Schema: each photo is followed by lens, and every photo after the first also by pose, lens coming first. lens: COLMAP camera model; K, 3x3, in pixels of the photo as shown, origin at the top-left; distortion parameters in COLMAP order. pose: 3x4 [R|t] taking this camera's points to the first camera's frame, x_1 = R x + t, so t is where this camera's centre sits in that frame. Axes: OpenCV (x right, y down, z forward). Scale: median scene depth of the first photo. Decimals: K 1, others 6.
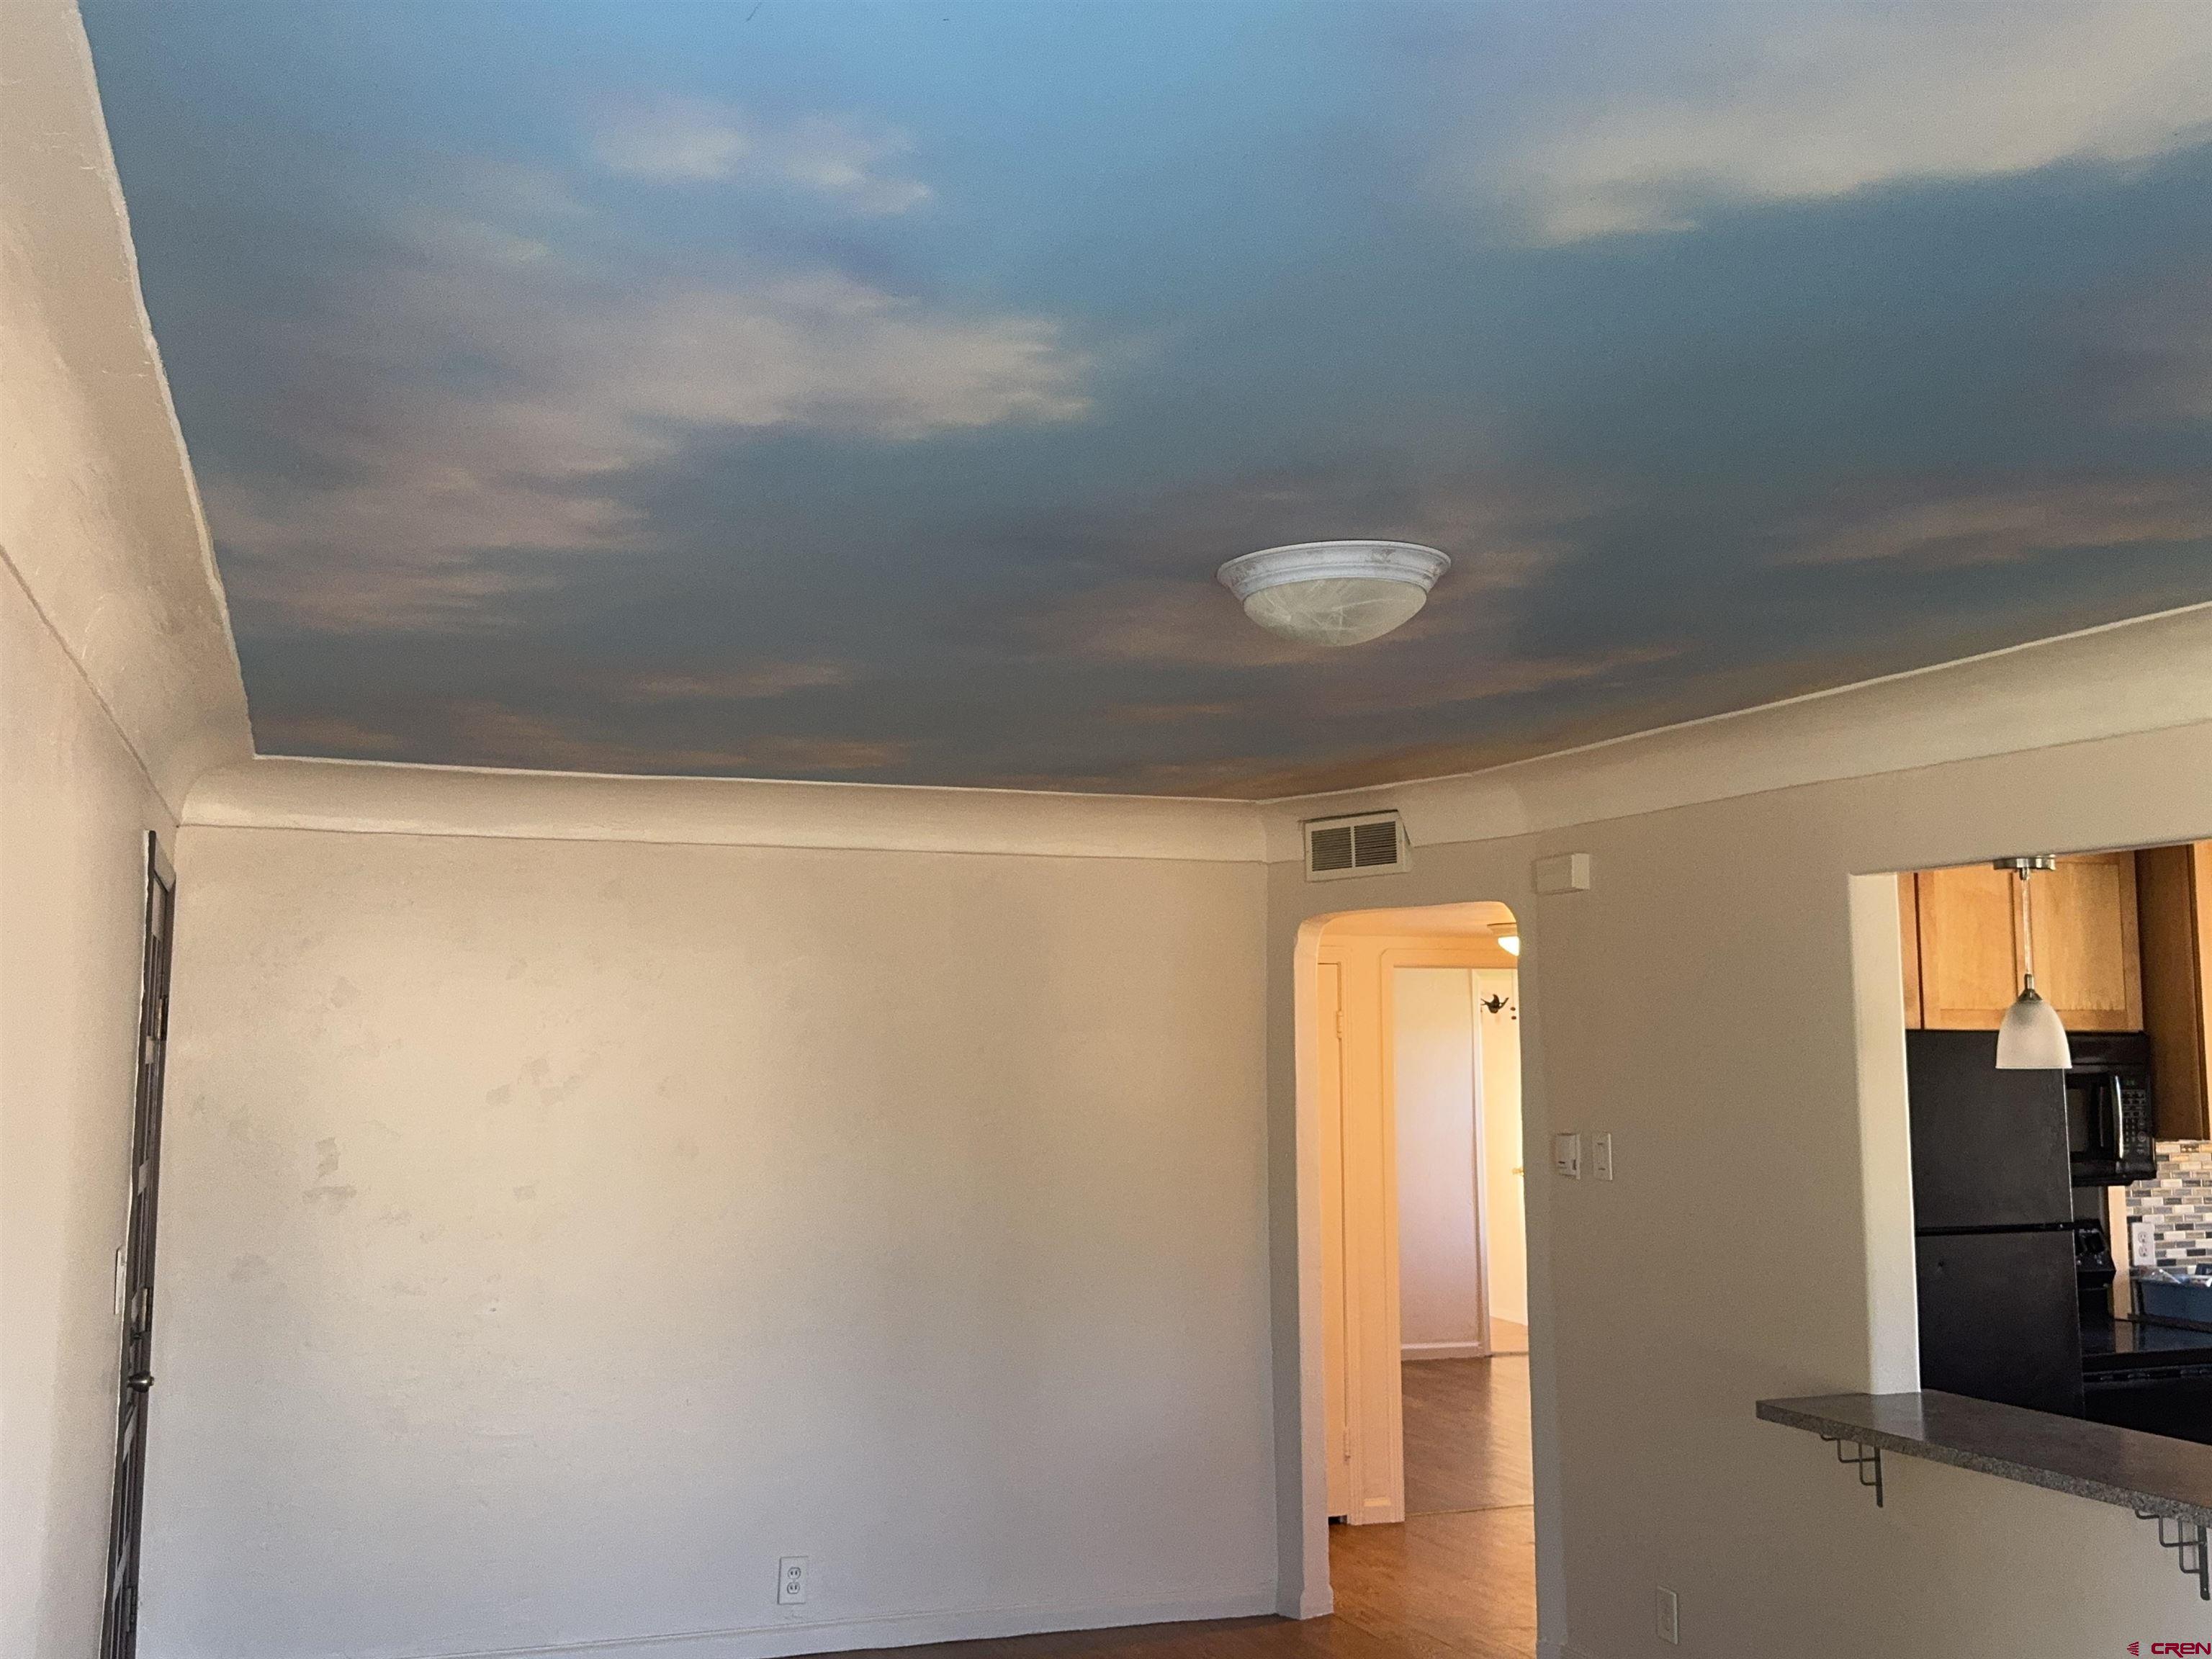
lens RADIAL K [[2089.2, 0, 1106.0], [0, 2089.2, 829.5], [0, 0, 1]] dist [0.144558, -0.299686]
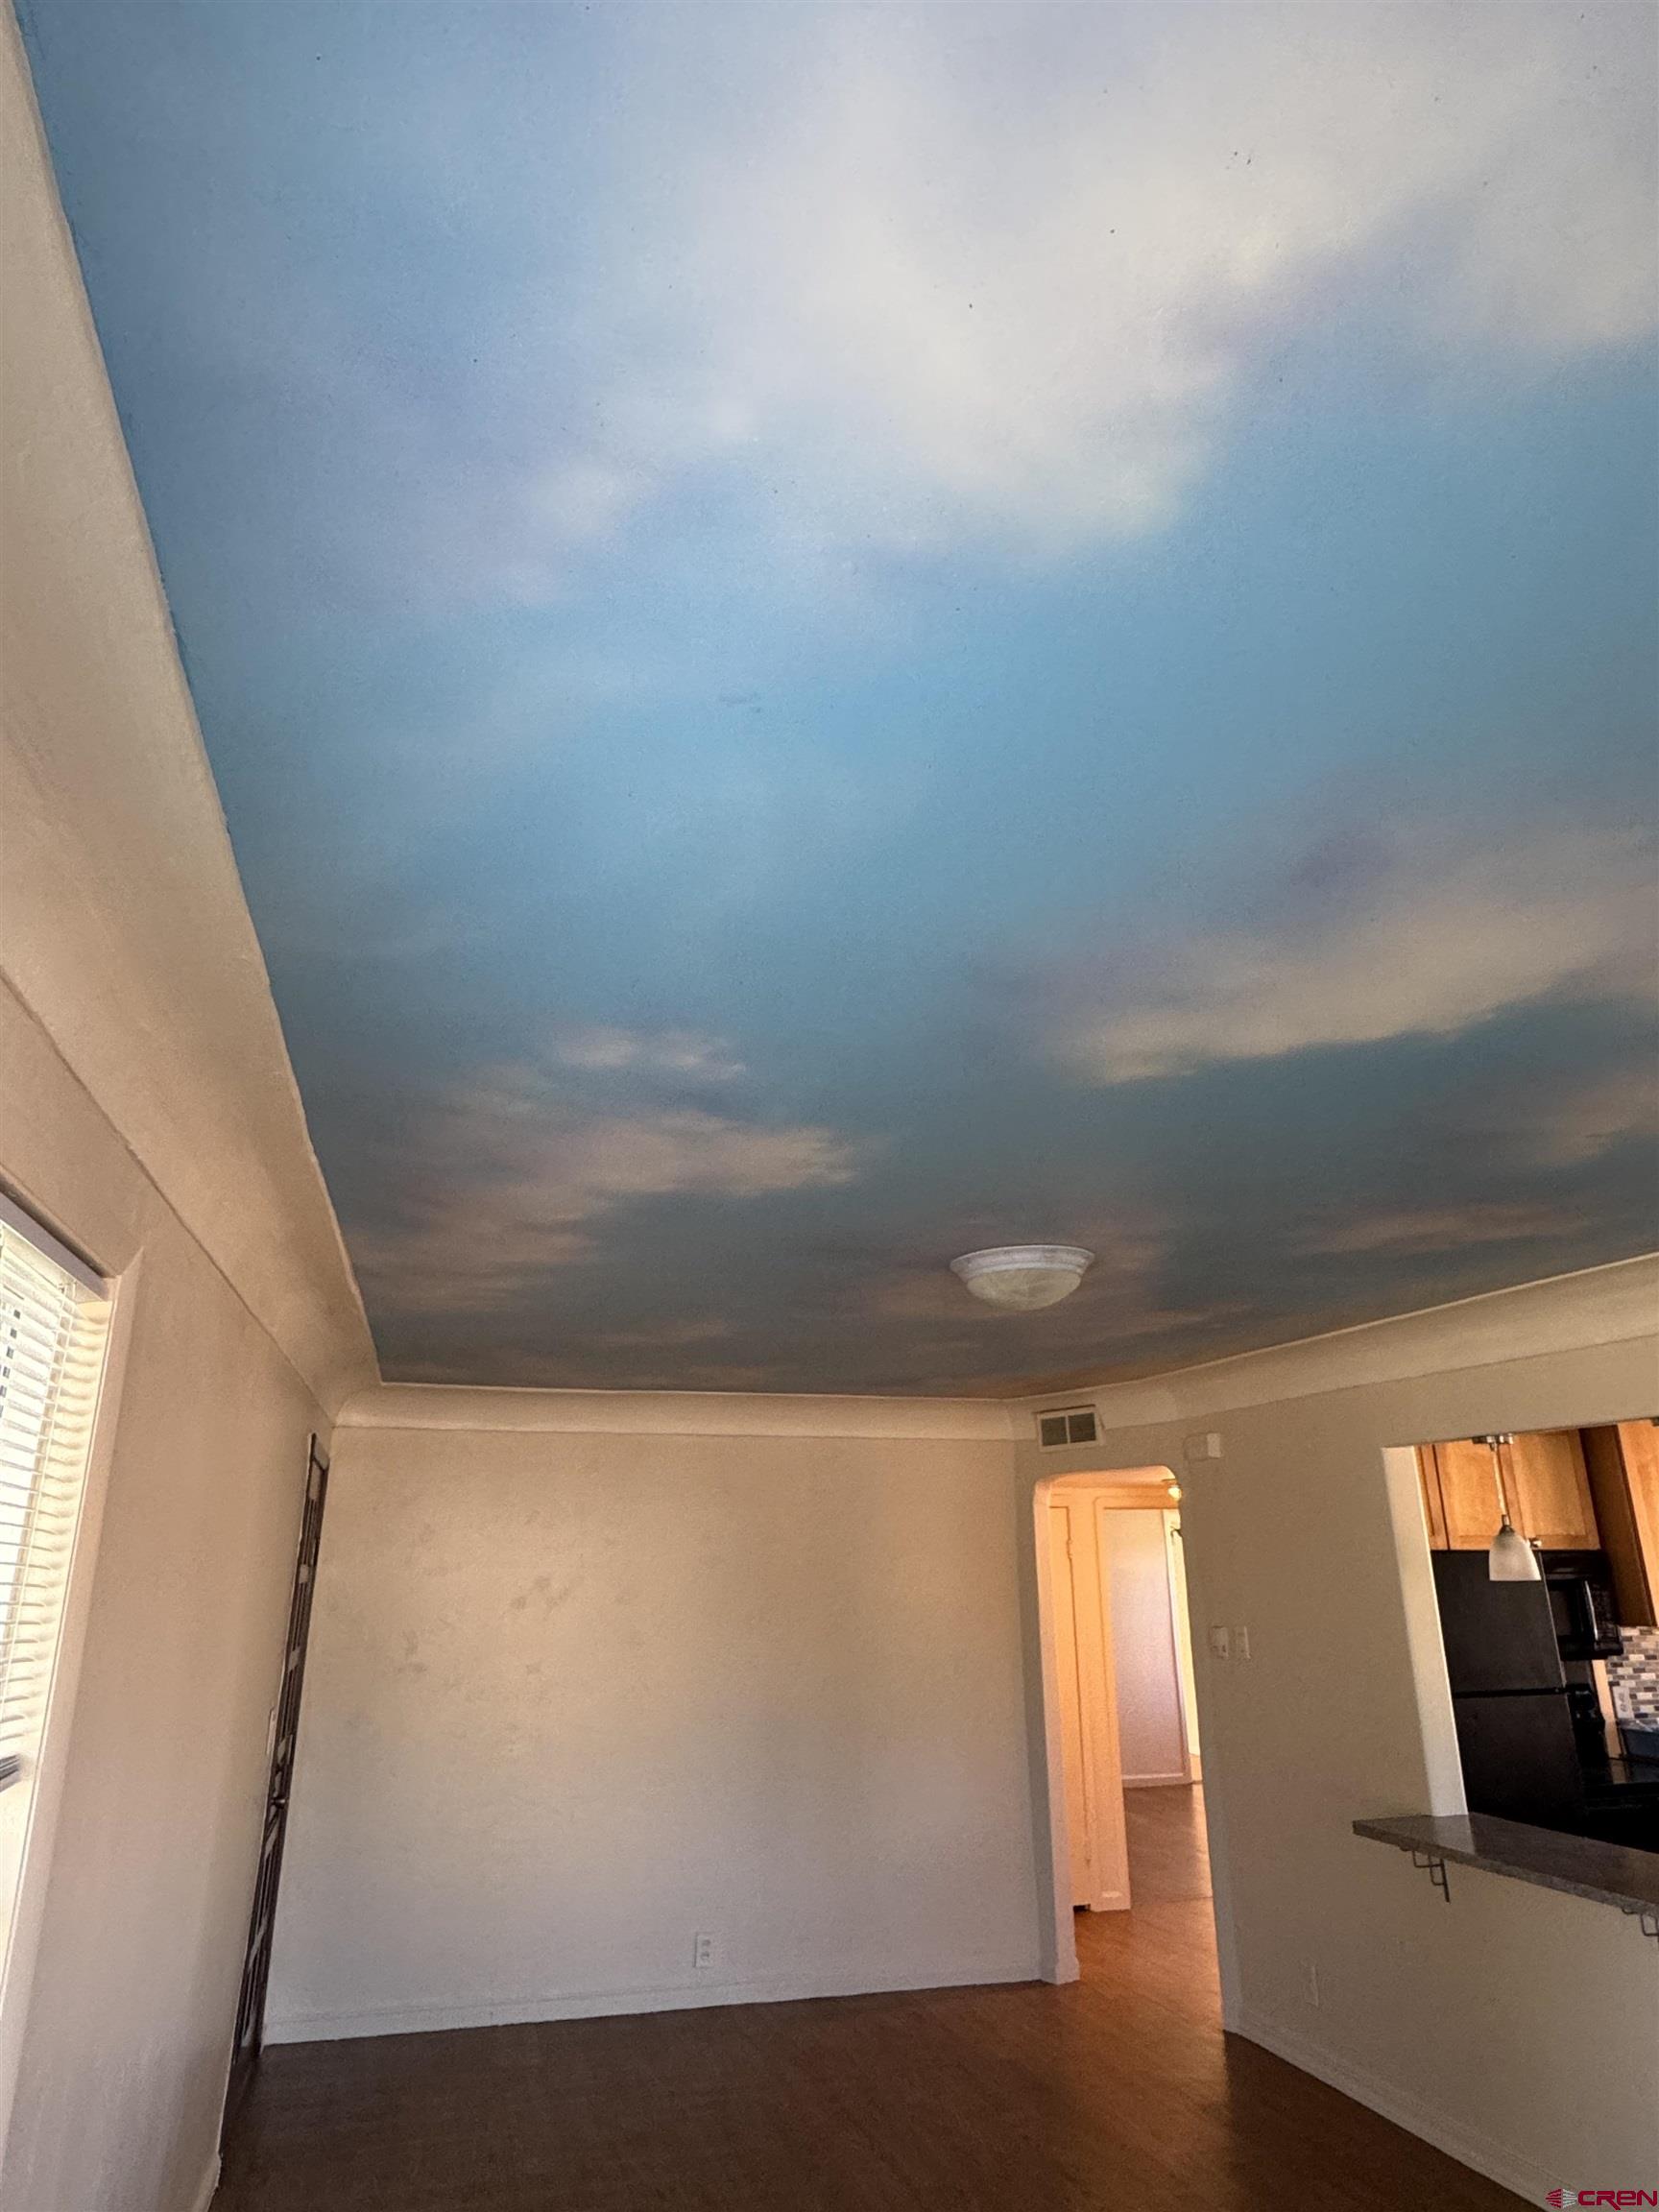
lens RADIAL K [[1324.2, 0, 829.5], [0, 1324.2, 1106.0], [0, 0, 1]] dist [-0.006269, 0.000768]
pose [[0.997259, -0.030548, -0.067383, 0.019490], [0.014602, 0.974132, -0.225508, -0.008144], [0.072529, 0.223906, 0.971908, -0.014809]]
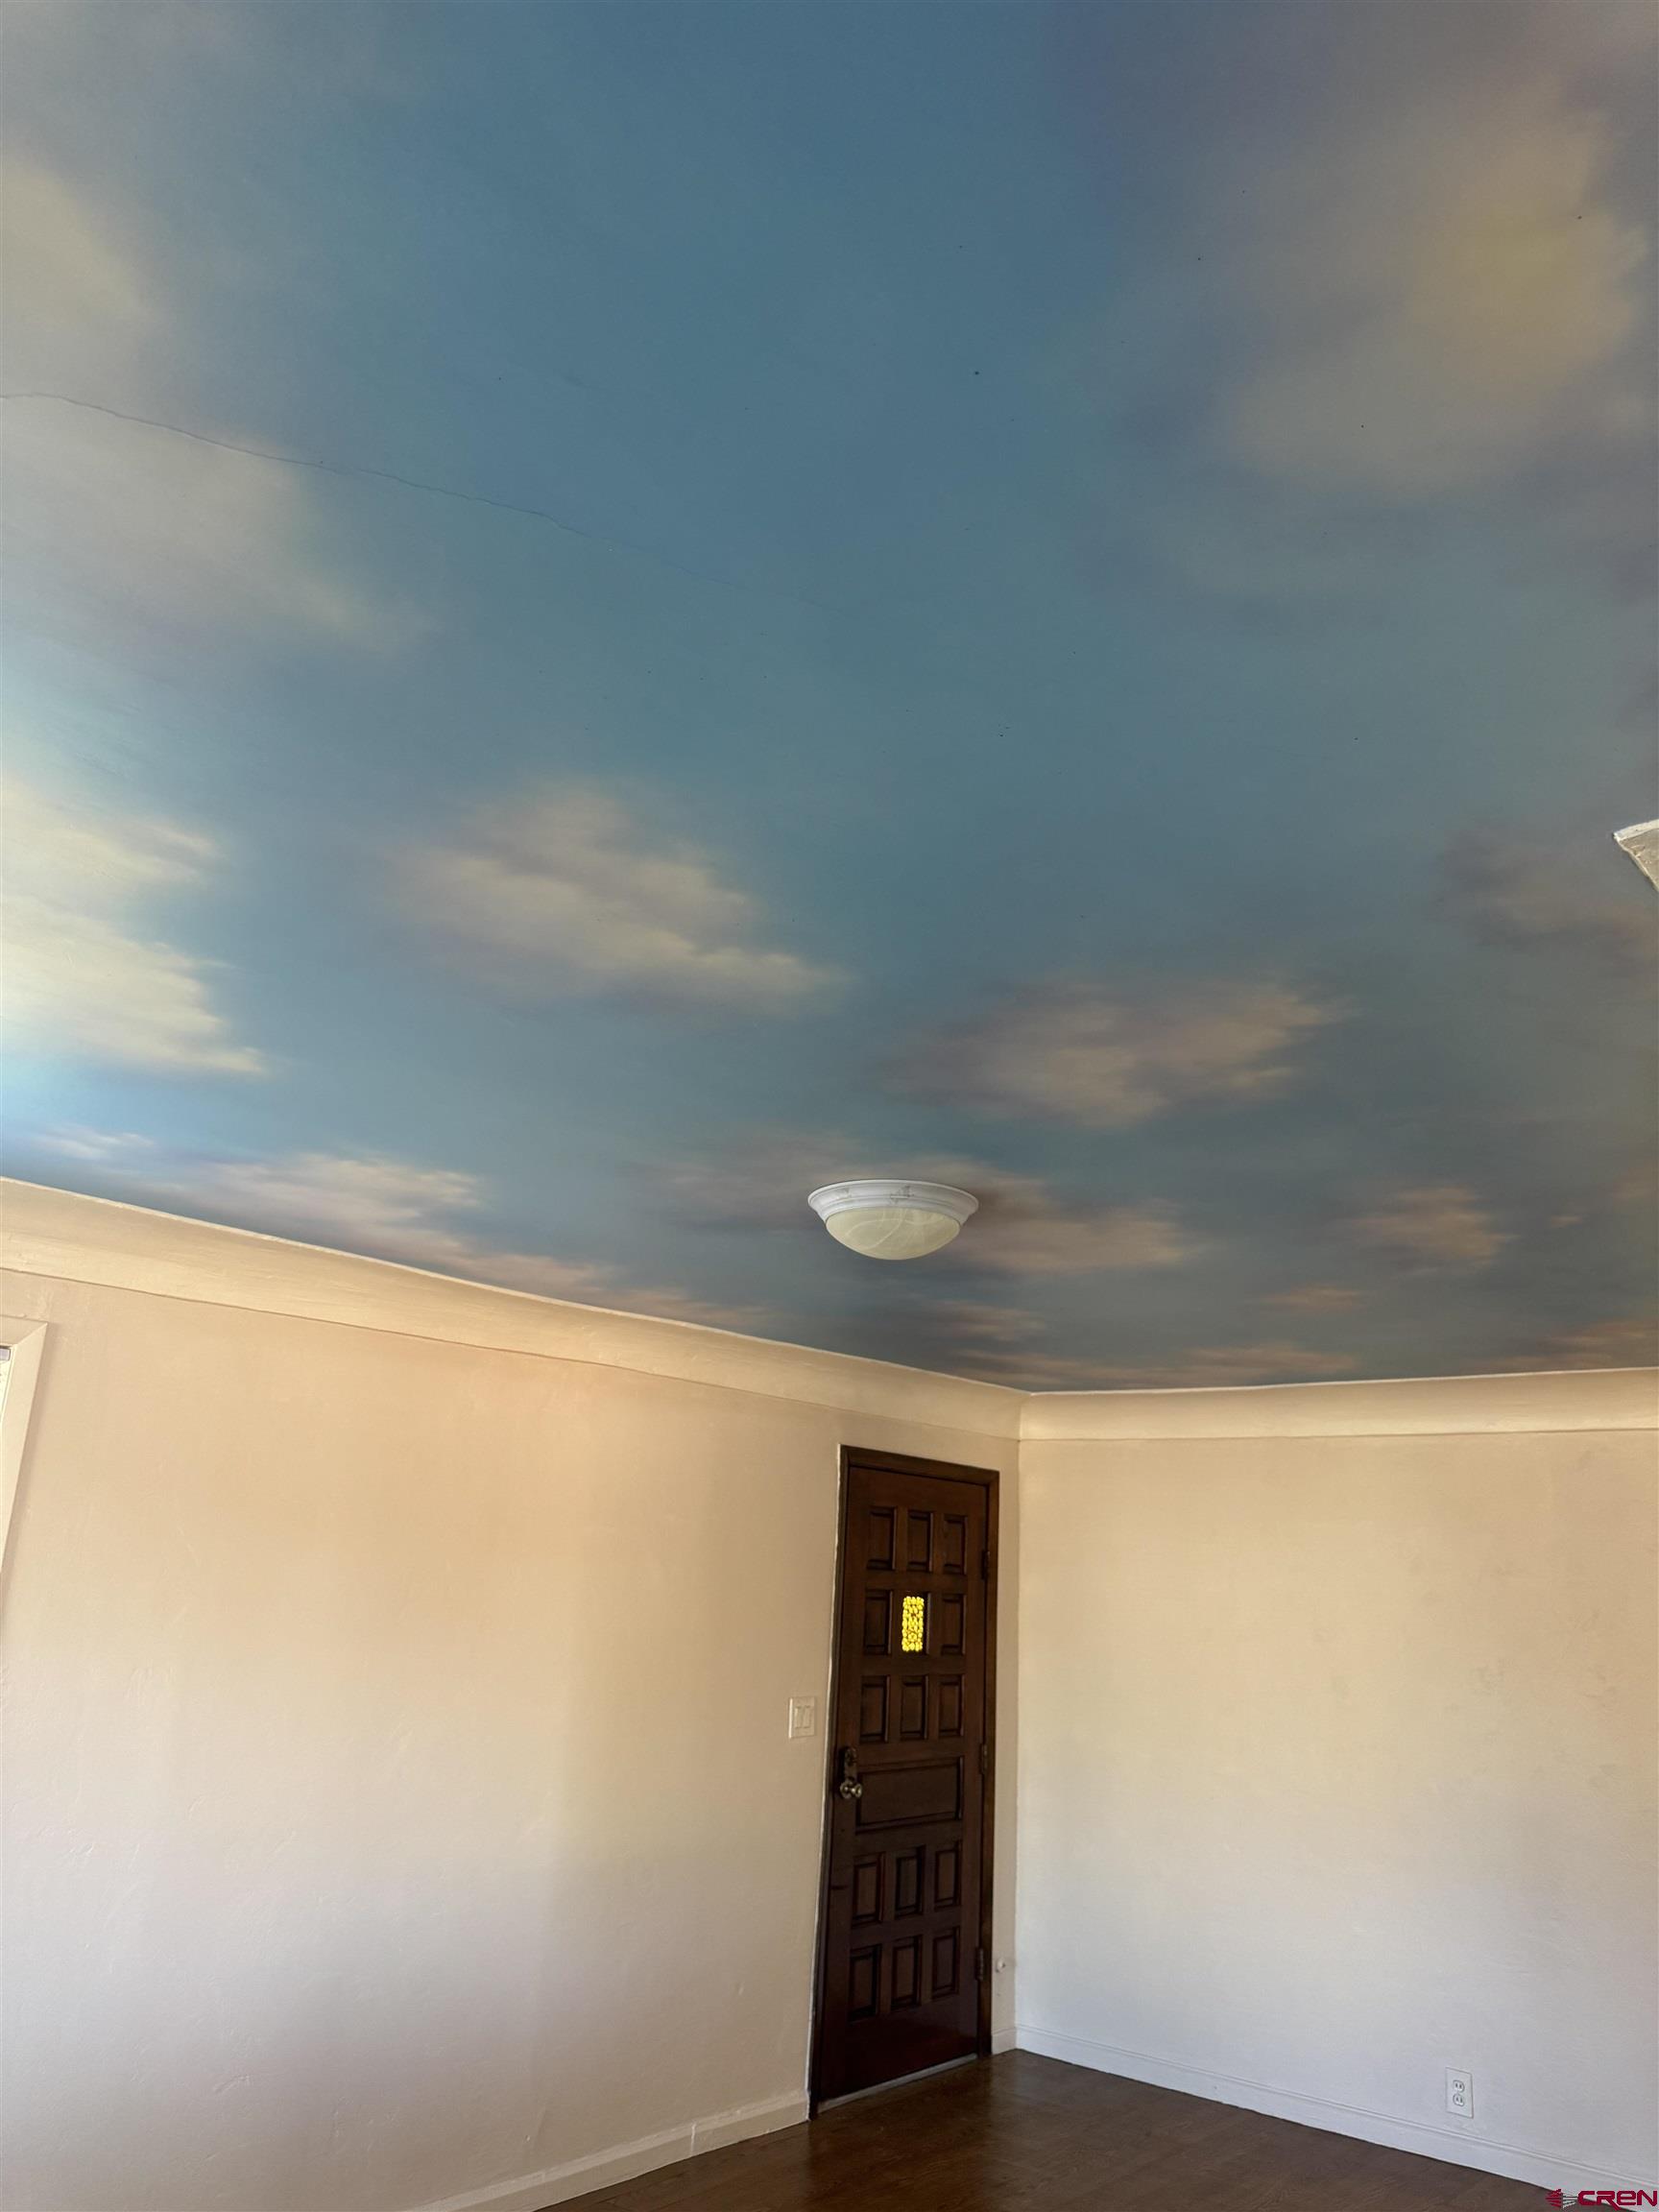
lens RADIAL K [[1590.7, 0, 829.5], [0, 1590.7, 1106.0], [0, 0, 1]] dist [-0.002390, -0.001709]
pose [[0.513808, -0.224467, -0.828019, 0.550690], [0.040012, 0.970384, -0.238232, 0.033069], [0.856971, 0.089275, 0.507573, 0.253990]]
